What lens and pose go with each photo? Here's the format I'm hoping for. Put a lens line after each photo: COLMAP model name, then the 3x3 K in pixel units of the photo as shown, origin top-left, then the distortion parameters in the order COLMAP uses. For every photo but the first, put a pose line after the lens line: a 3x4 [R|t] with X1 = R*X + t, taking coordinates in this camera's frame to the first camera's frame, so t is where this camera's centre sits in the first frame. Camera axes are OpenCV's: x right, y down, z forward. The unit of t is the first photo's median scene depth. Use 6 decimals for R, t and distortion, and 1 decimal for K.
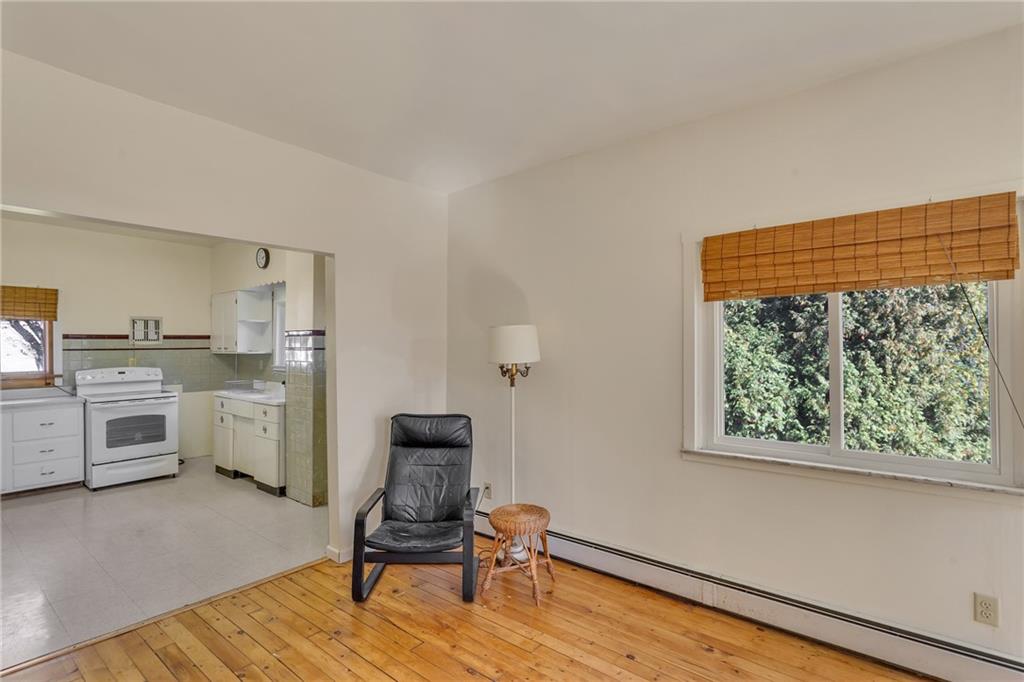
lens RADIAL K [[496.9, 0, 509.6], [0, 496.9, 343.6], [0, 0, 1]] dist [-0.011762, 0.000355]
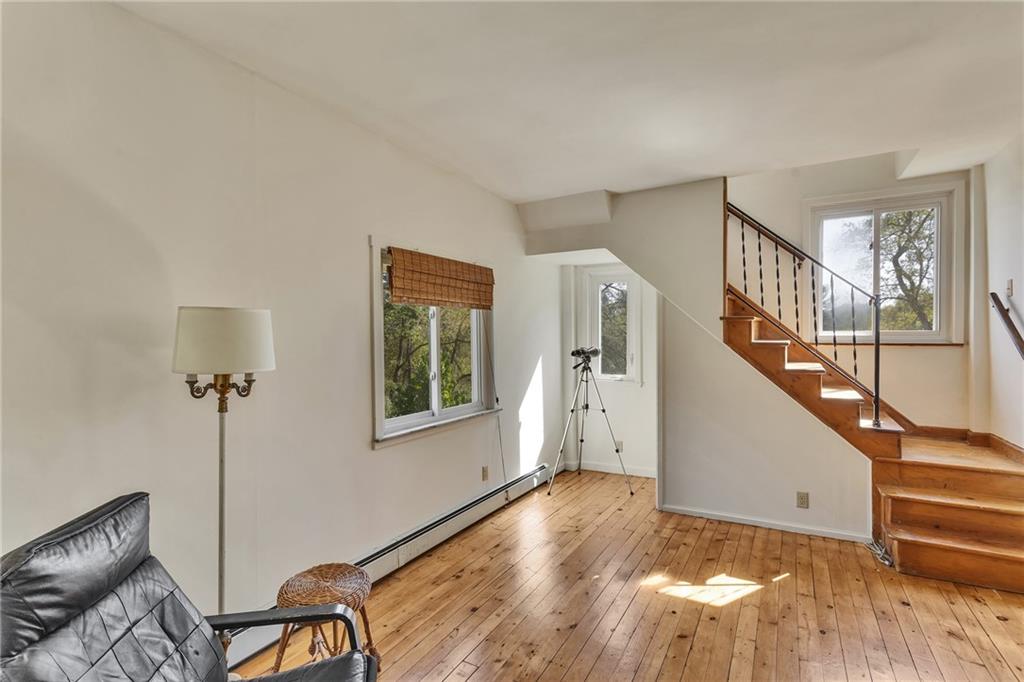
lens RADIAL K [[481.5, 0, 501.9], [0, 481.5, 342.6], [0, 0, 1]] dist [0.001234, 0.001428]
pose [[-0.151932, 0.000327, 0.988391, -0.790830], [0.007187, 0.999974, 0.000774, 0.007047], [-0.988365, 0.007221, -0.151931, 0.989276]]
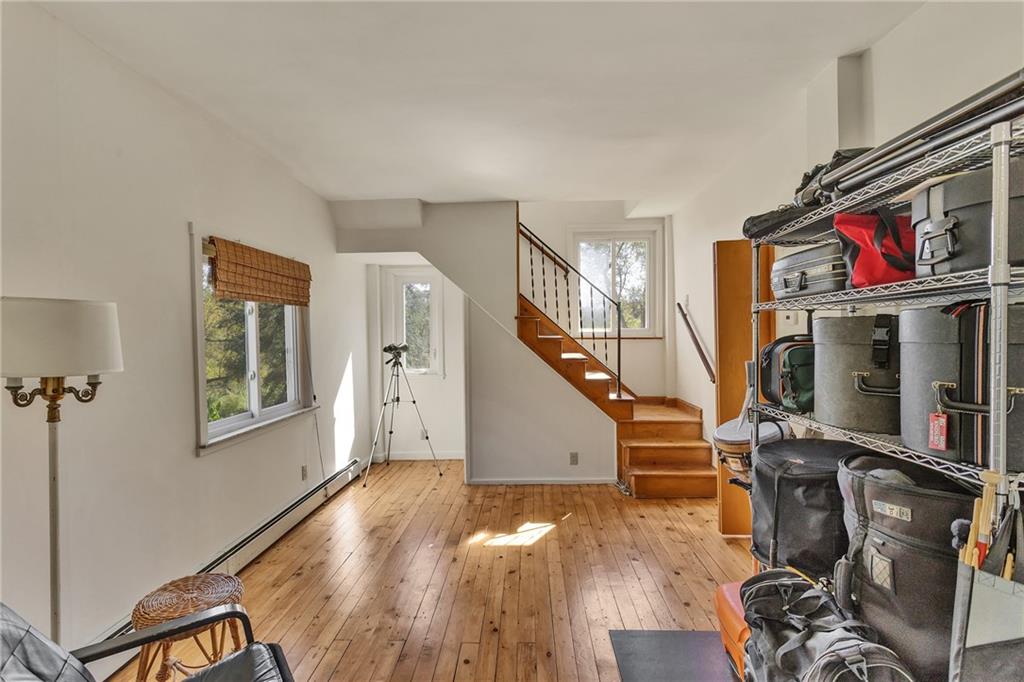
lens RADIAL K [[481.5, 0, 501.9], [0, 481.5, 342.6], [0, 0, 1]] dist [0.001234, 0.001428]
pose [[-0.588198, -0.000099, 0.808717, -0.851006], [0.015417, 0.999817, 0.011336, 0.009400], [-0.808570, 0.019135, -0.588089, 1.196842]]
